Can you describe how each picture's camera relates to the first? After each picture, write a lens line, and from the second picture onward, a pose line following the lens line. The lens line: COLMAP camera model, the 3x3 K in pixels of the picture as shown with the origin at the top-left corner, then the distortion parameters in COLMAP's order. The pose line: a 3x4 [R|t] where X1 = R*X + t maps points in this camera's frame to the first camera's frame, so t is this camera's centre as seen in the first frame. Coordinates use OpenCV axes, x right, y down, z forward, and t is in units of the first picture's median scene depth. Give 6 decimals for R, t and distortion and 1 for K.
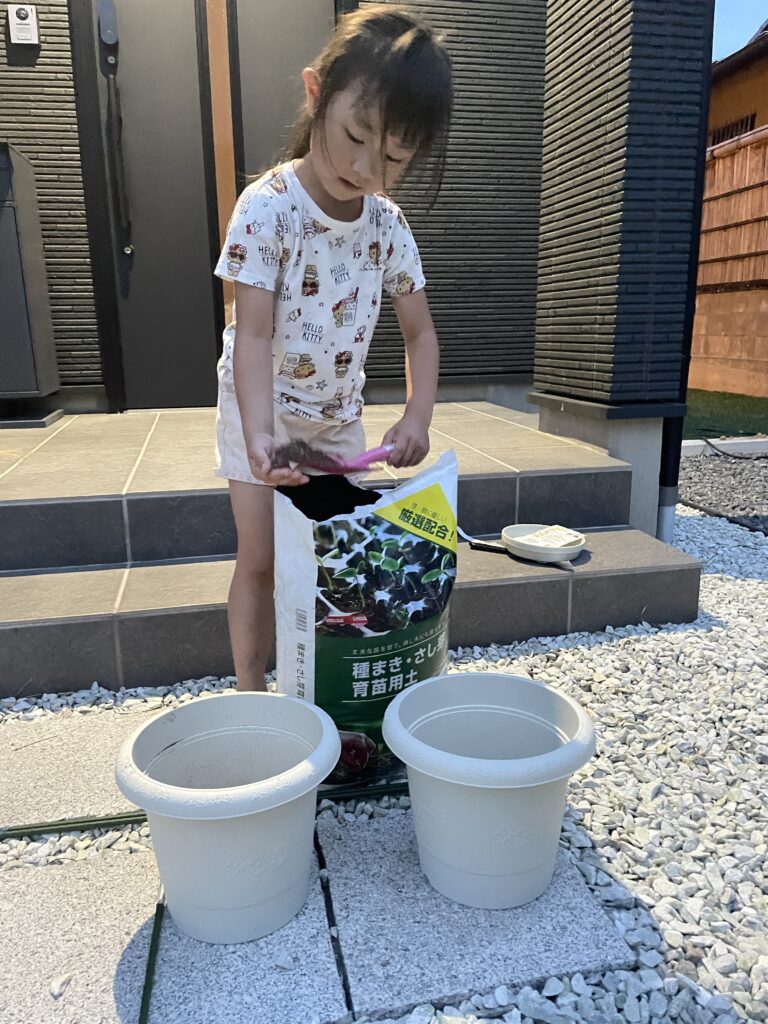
lens RADIAL K [[767.6, 0, 369.7], [0, 767.6, 512.8], [0, 0, 1]] dist [0.099799, -0.115232]
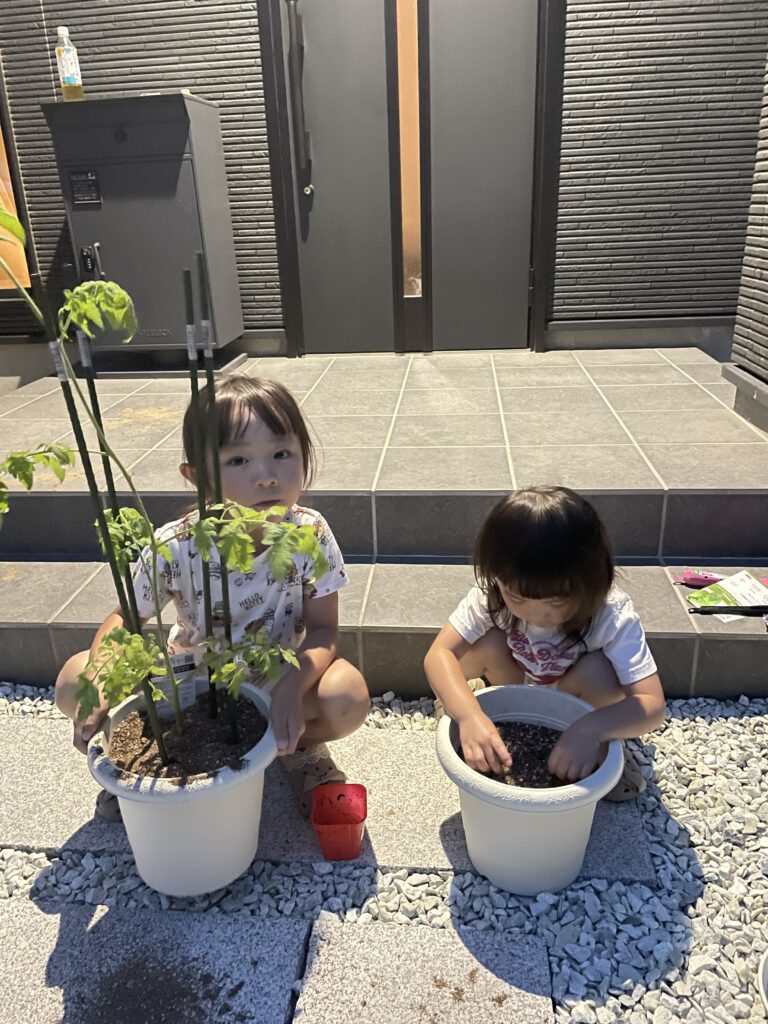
lens RADIAL K [[763.3, 0, 385.6], [0, 763.3, 500.6], [0, 0, 1]] dist [0.092716, -0.112065]
pose [[0.952772, 0.087307, -0.290864, 0.140899], [-0.045414, 0.987975, 0.147796, -0.146082], [0.300270, -0.127606, 0.945280, 0.097384]]
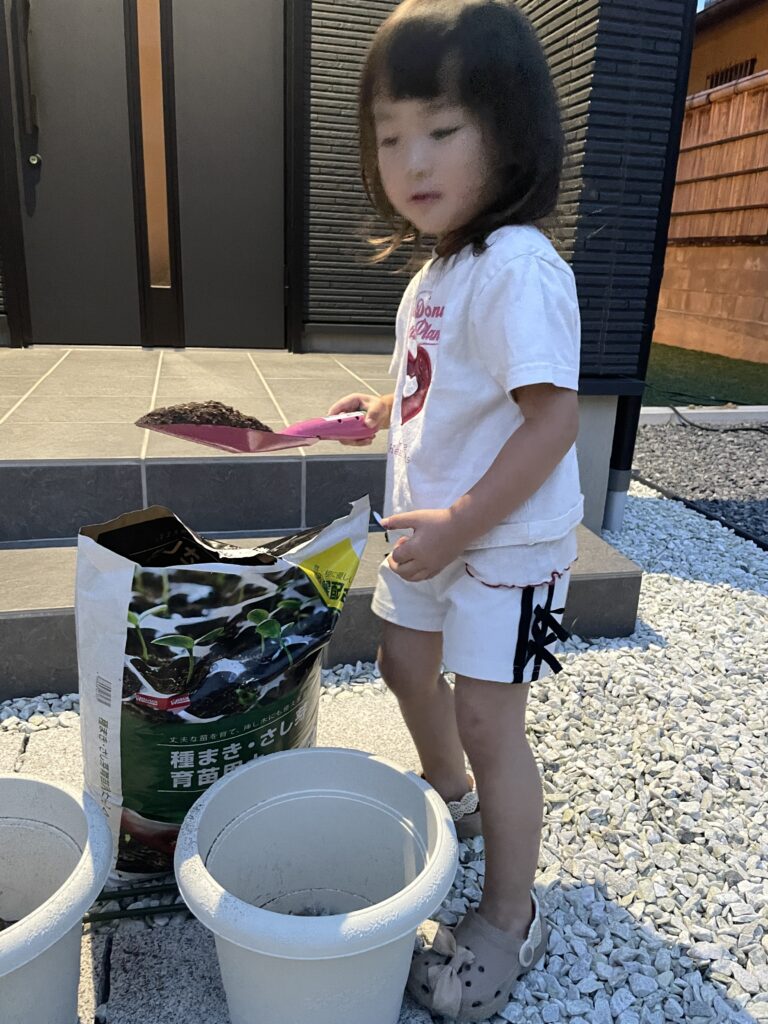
lens RADIAL K [[763.3, 0, 385.6], [0, 763.3, 500.6], [0, 0, 1]] dist [0.092716, -0.112065]
pose [[0.997984, 0.044558, 0.045184, 0.084254], [-0.047580, 0.996537, 0.068191, -0.053446], [-0.041989, -0.070203, 0.996649, 0.137332]]
